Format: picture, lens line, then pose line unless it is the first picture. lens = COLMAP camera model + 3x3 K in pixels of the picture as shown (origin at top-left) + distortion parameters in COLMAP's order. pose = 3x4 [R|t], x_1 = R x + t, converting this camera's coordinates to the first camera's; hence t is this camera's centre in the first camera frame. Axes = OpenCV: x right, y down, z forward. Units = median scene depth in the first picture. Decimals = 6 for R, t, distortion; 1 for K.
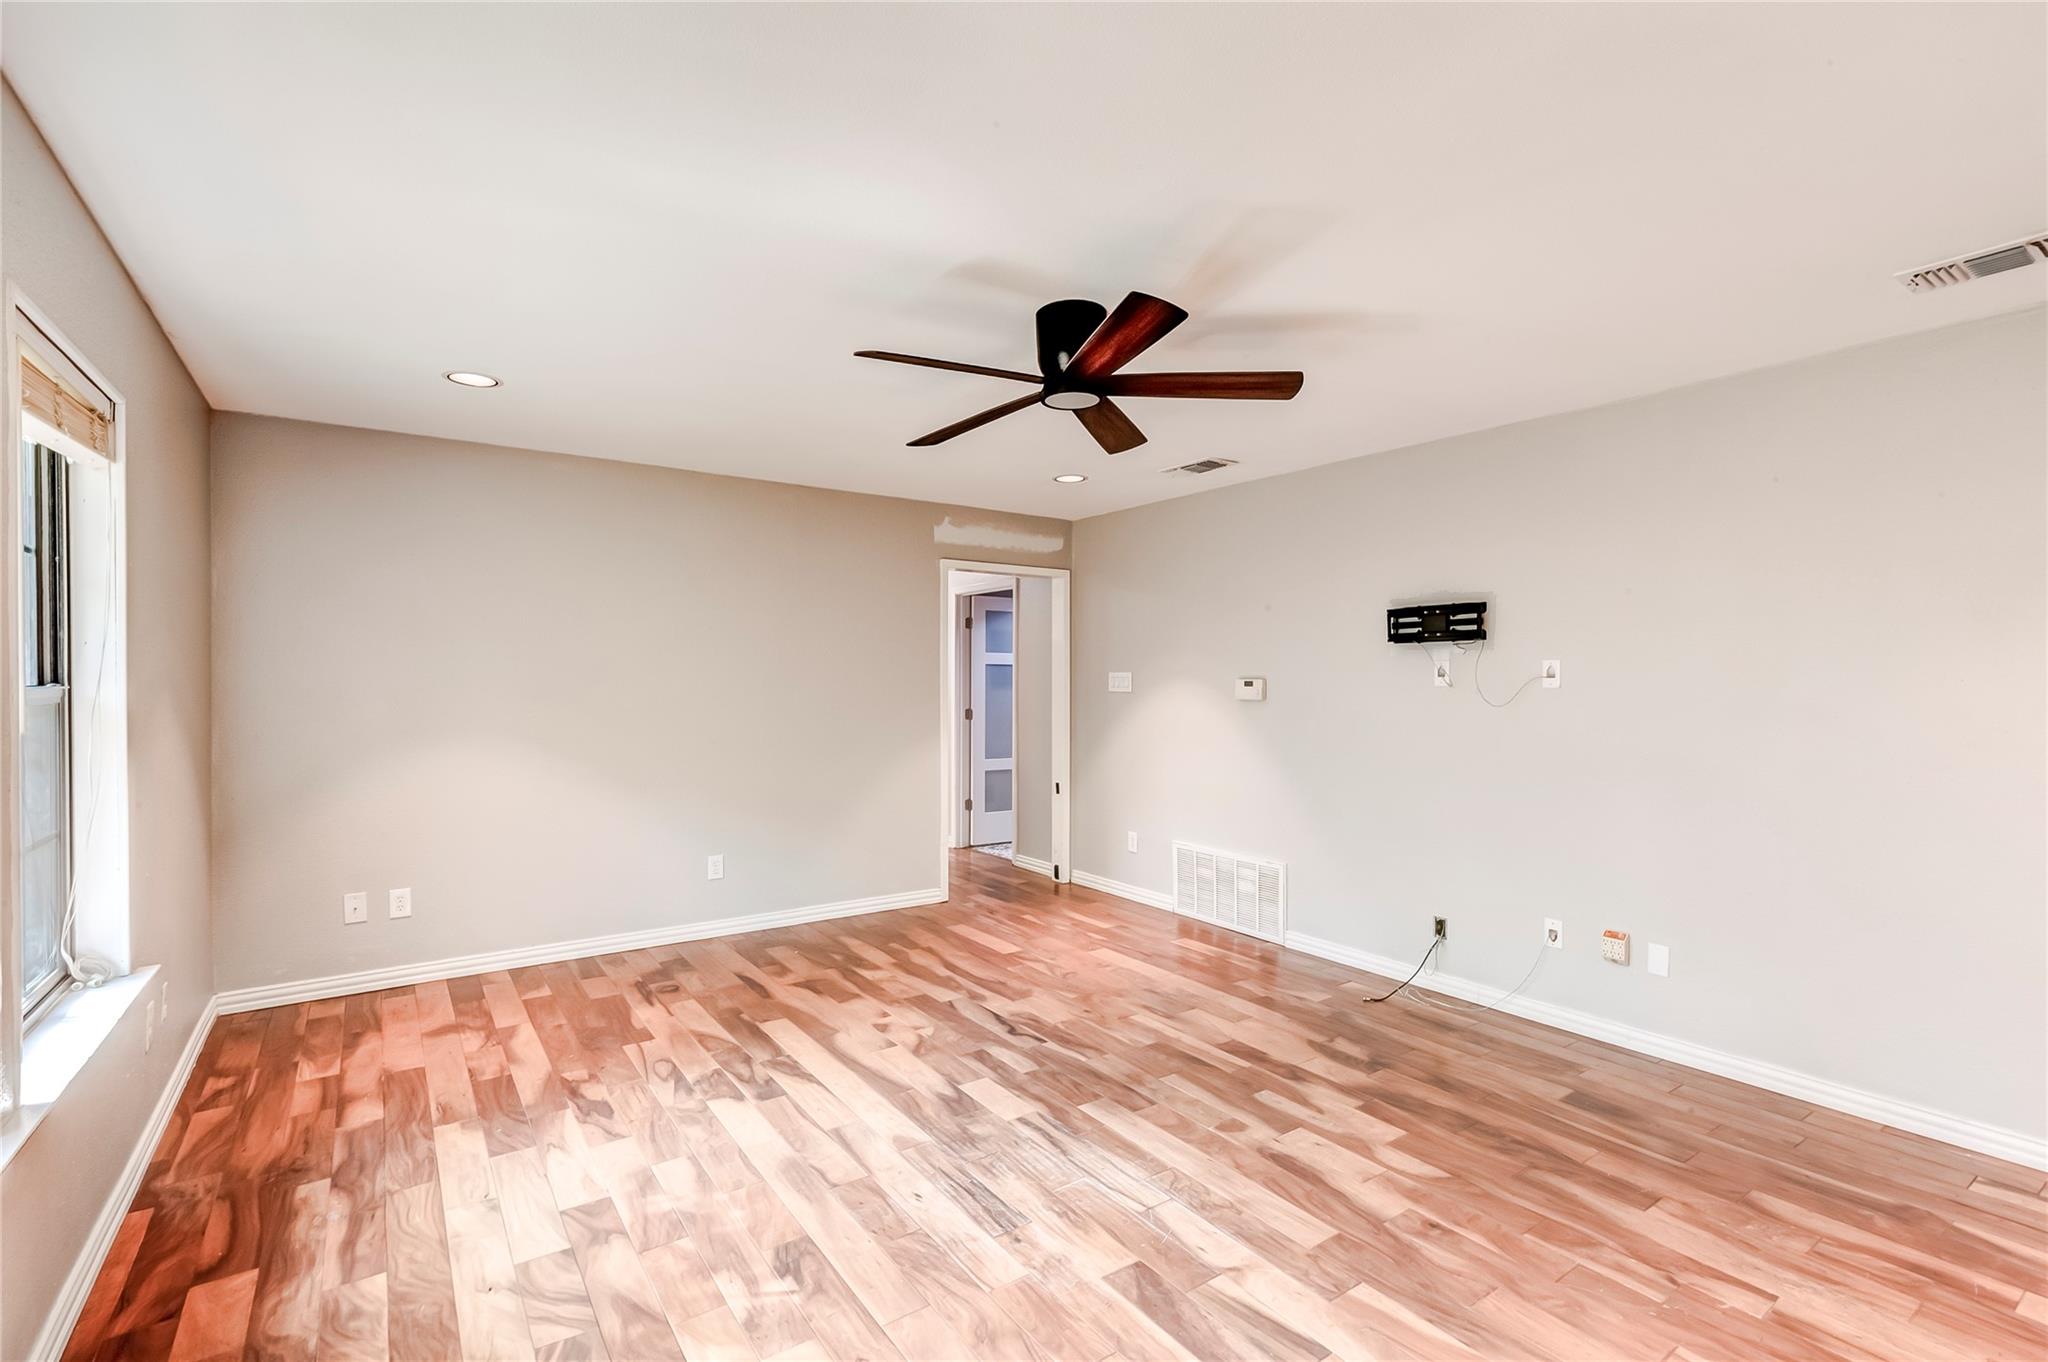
lens RADIAL K [[932.2, 0, 1017.8], [0, 932.2, 693.2], [0, 0, 1]] dist [0.005503, -0.000816]
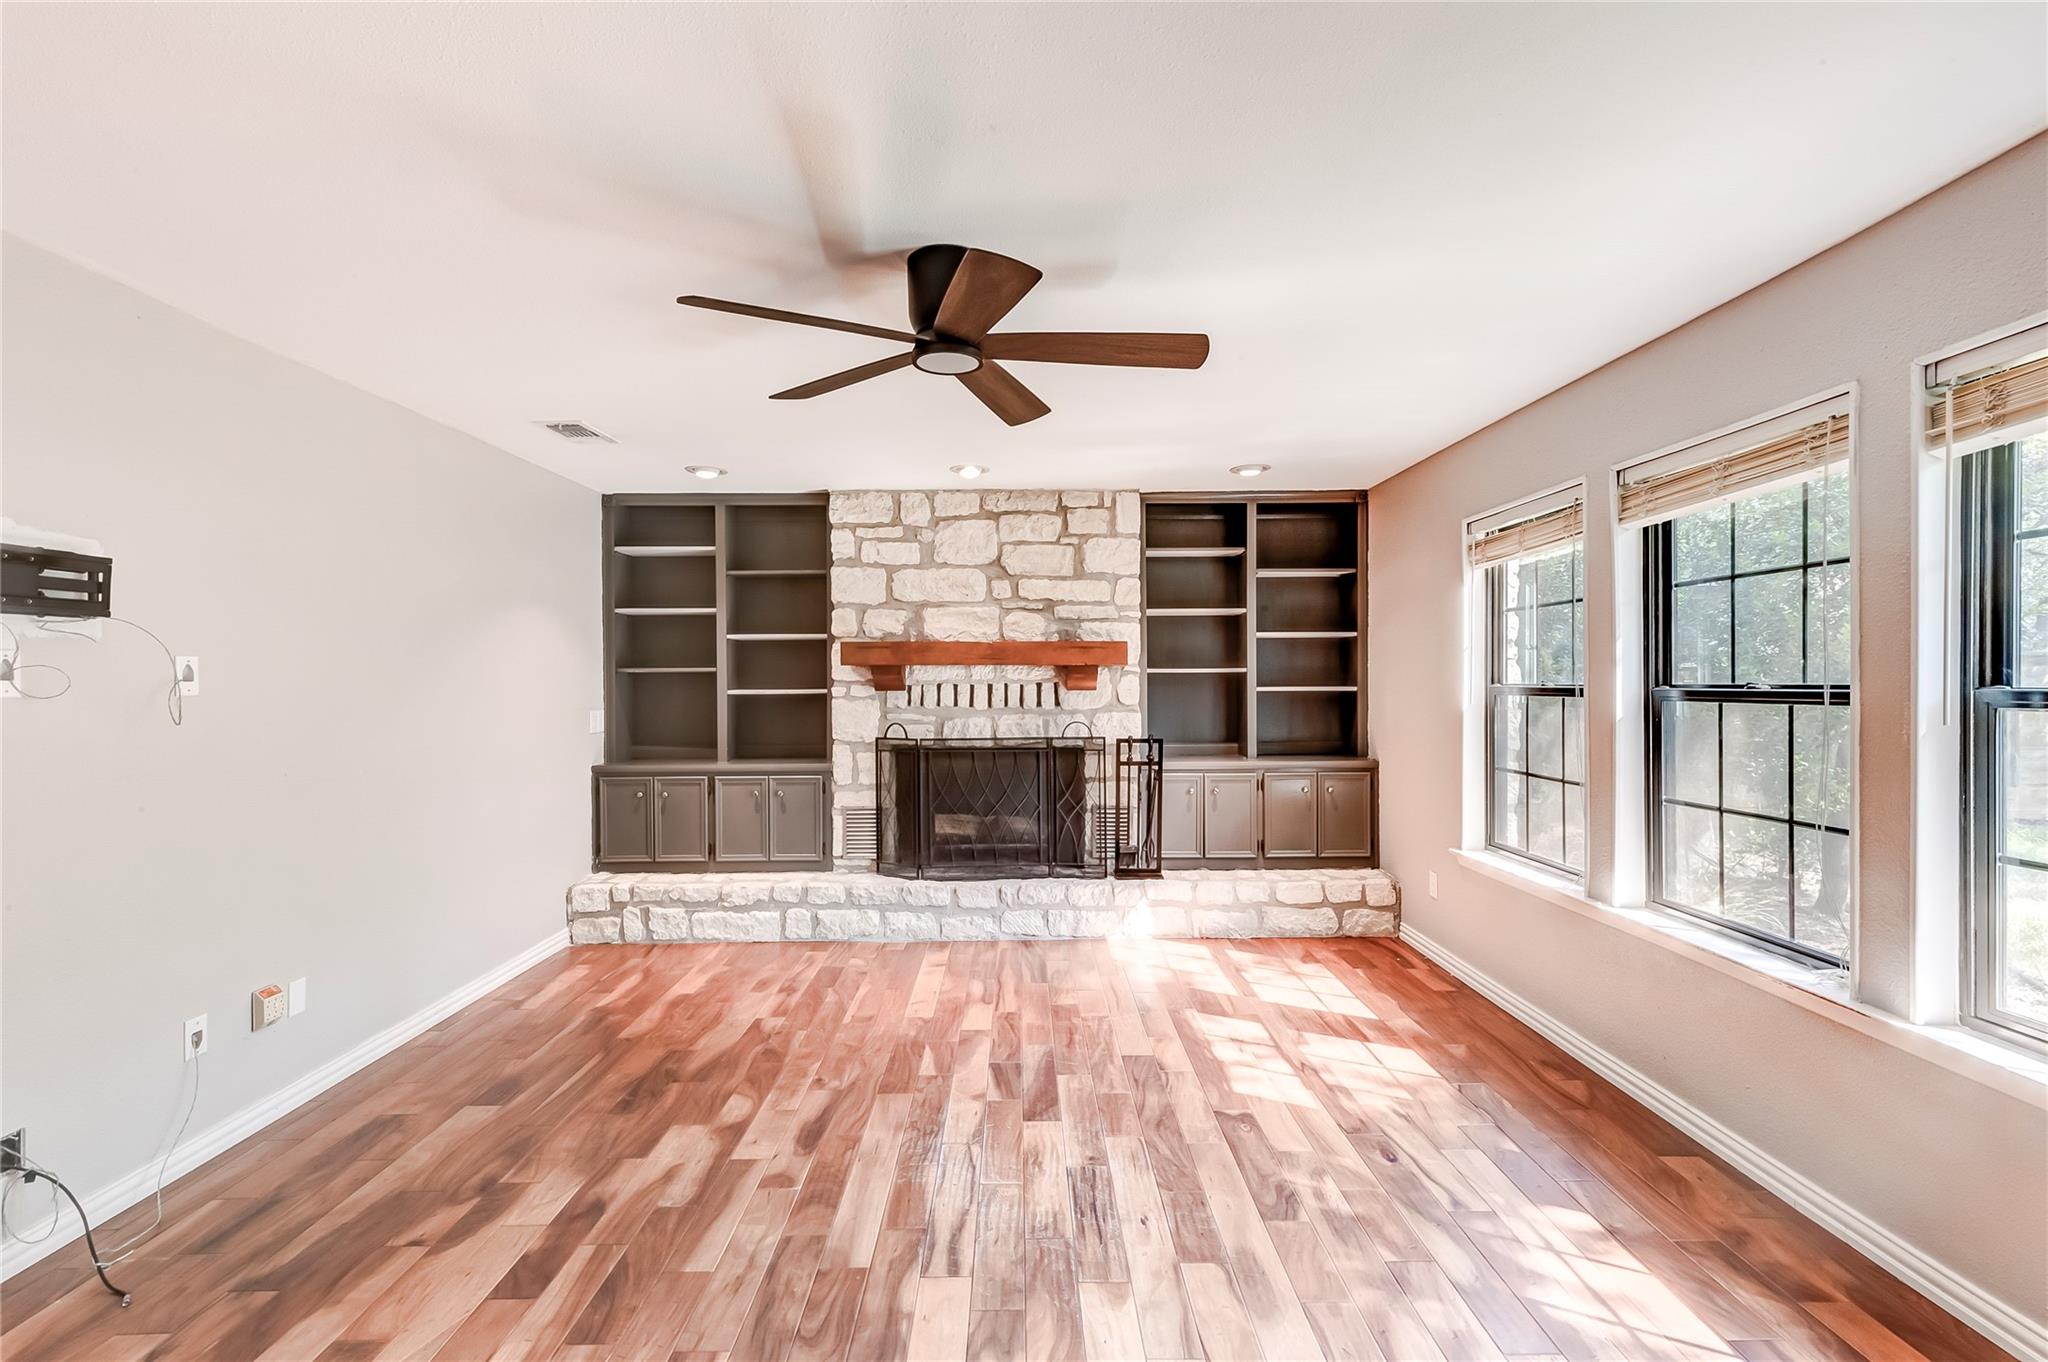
lens RADIAL K [[932.2, 0, 1042.9], [0, 932.2, 683.1], [0, 0, 1]] dist [0.005503, -0.000816]
pose [[-0.840335, -0.000130, 0.542067, -0.469626], [0.012349, 0.999736, 0.019385, -0.026427], [-0.541926, 0.022984, -0.840112, 1.611832]]
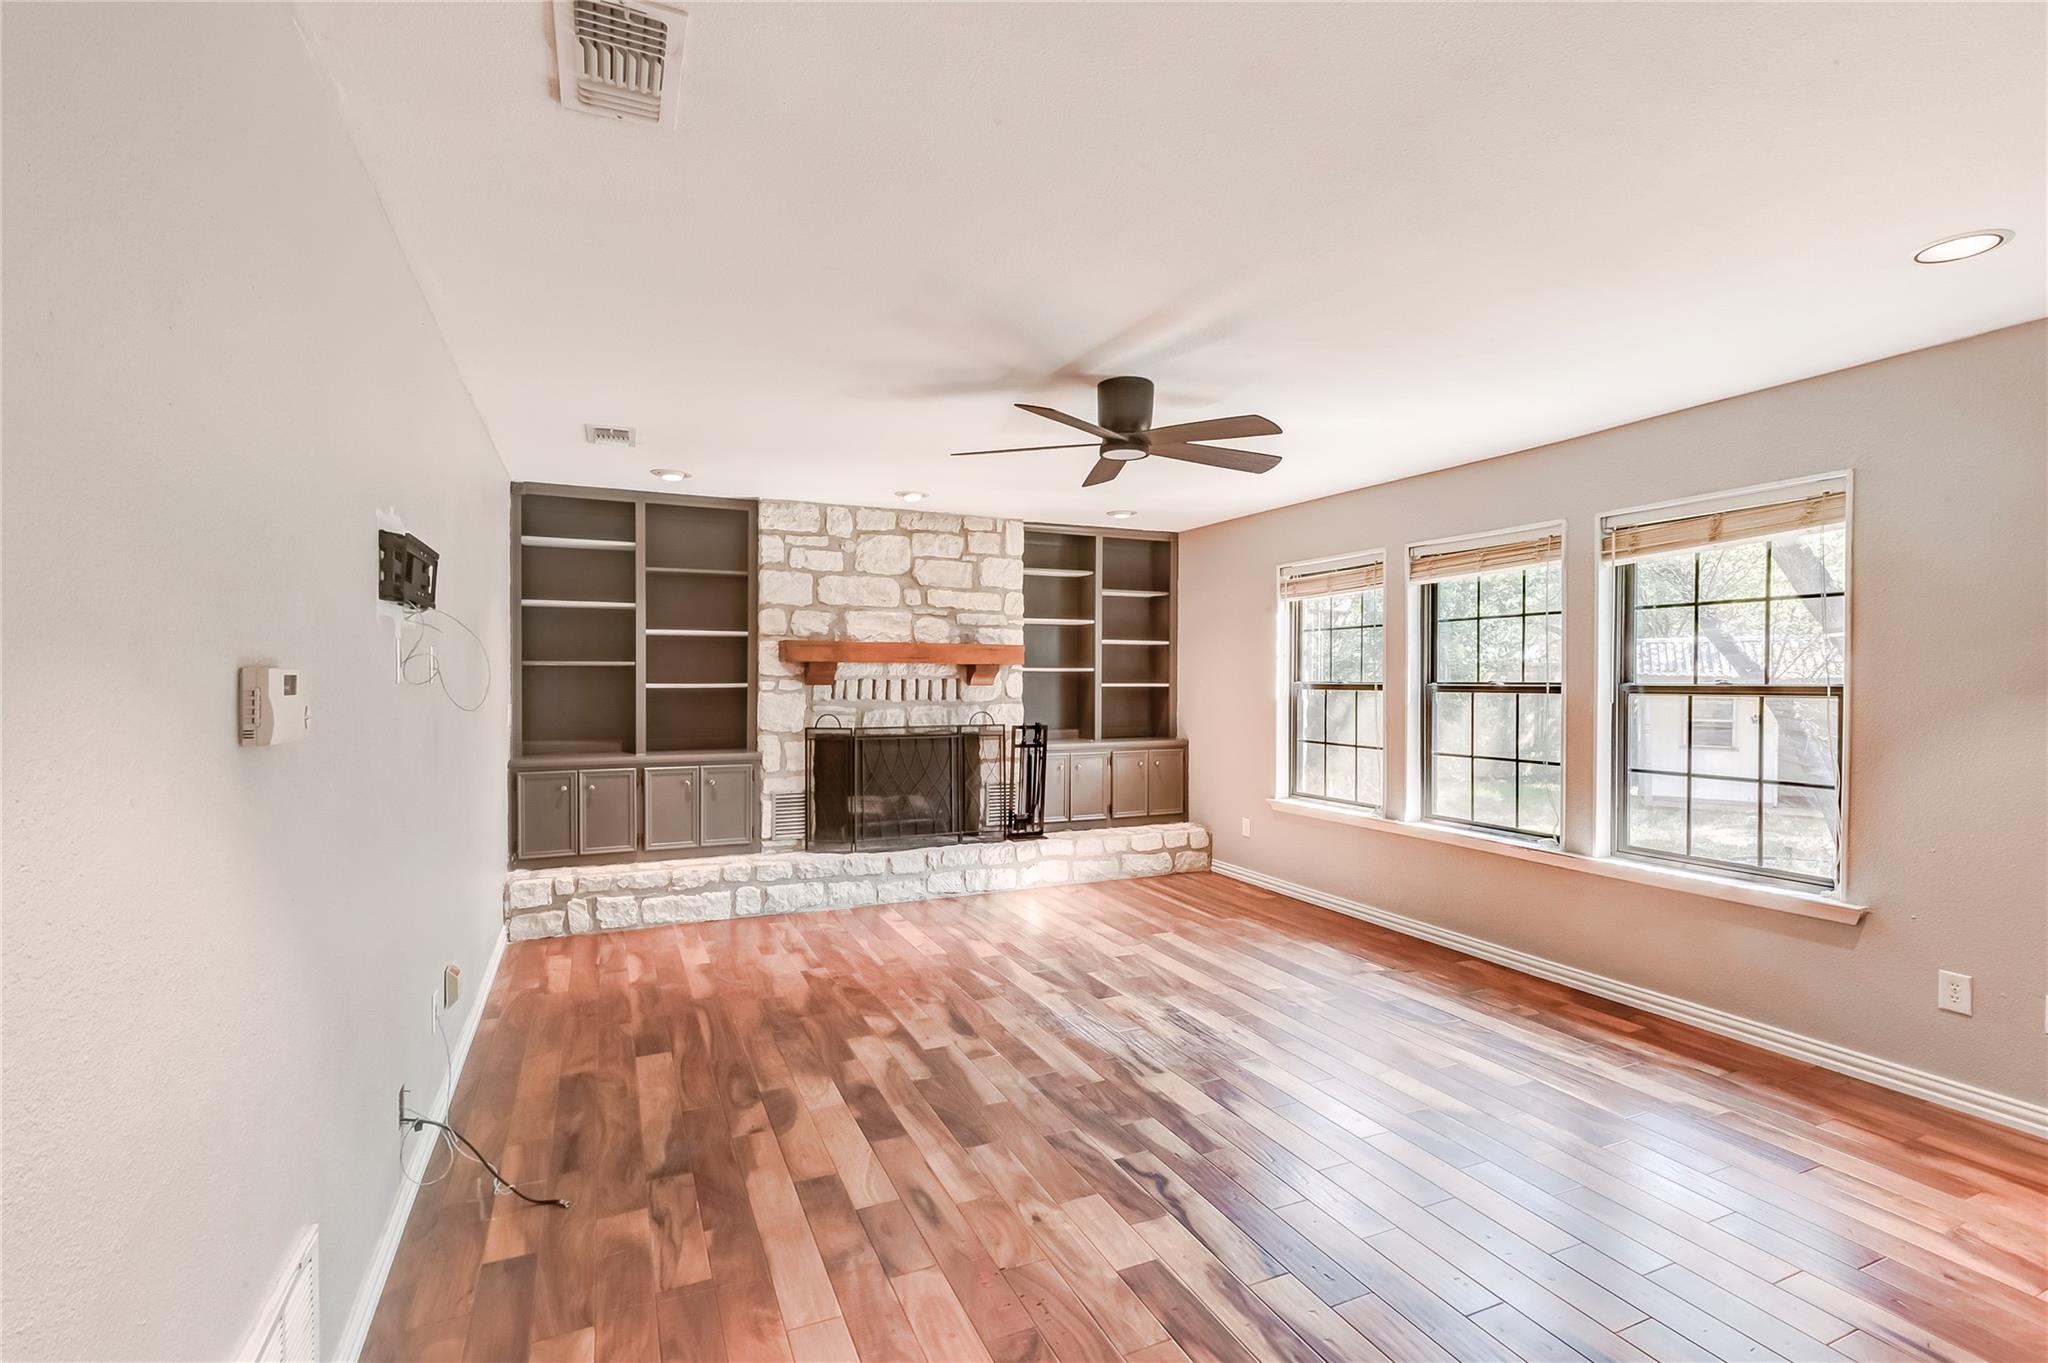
lens RADIAL K [[932.2, 0, 1055.2], [0, 932.2, 683.9], [0, 0, 1]] dist [0.005503, -0.000816]
pose [[-0.989377, -0.005880, 0.145251, -0.033165], [-0.002506, 0.999723, 0.023398, -0.030597], [-0.145349, 0.022786, -0.989118, 2.153259]]
